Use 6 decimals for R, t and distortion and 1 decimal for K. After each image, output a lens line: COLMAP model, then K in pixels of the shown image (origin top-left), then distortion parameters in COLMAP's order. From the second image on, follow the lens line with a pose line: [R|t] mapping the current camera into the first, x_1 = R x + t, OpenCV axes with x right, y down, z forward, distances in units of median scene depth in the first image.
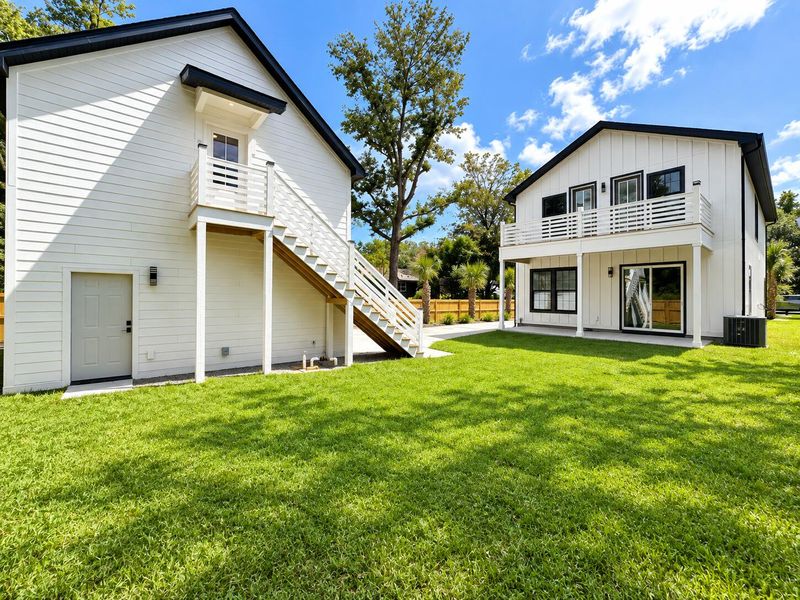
lens RADIAL K [[321.4, 0, 400.0], [0, 321.4, 300.0], [0, 0, 1]] dist [-0.000265, 0.000552]
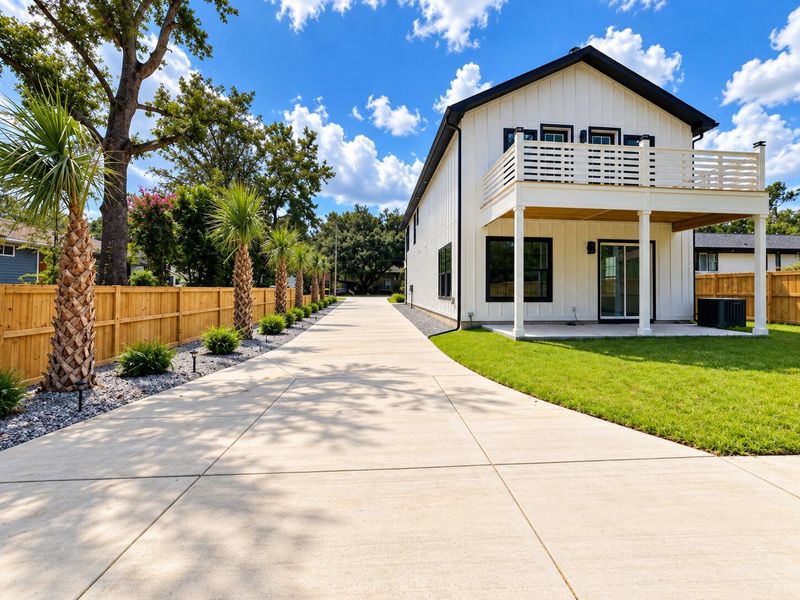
lens RADIAL K [[321.4, 0, 400.0], [0, 321.4, 300.0], [0, 0, 1]] dist [-0.000265, 0.000552]
pose [[0.614447, -0.023775, 0.788600, -0.251169], [0.004465, 0.999635, 0.026658, 0.017821], [-0.788946, -0.012858, 0.614329, 0.867358]]
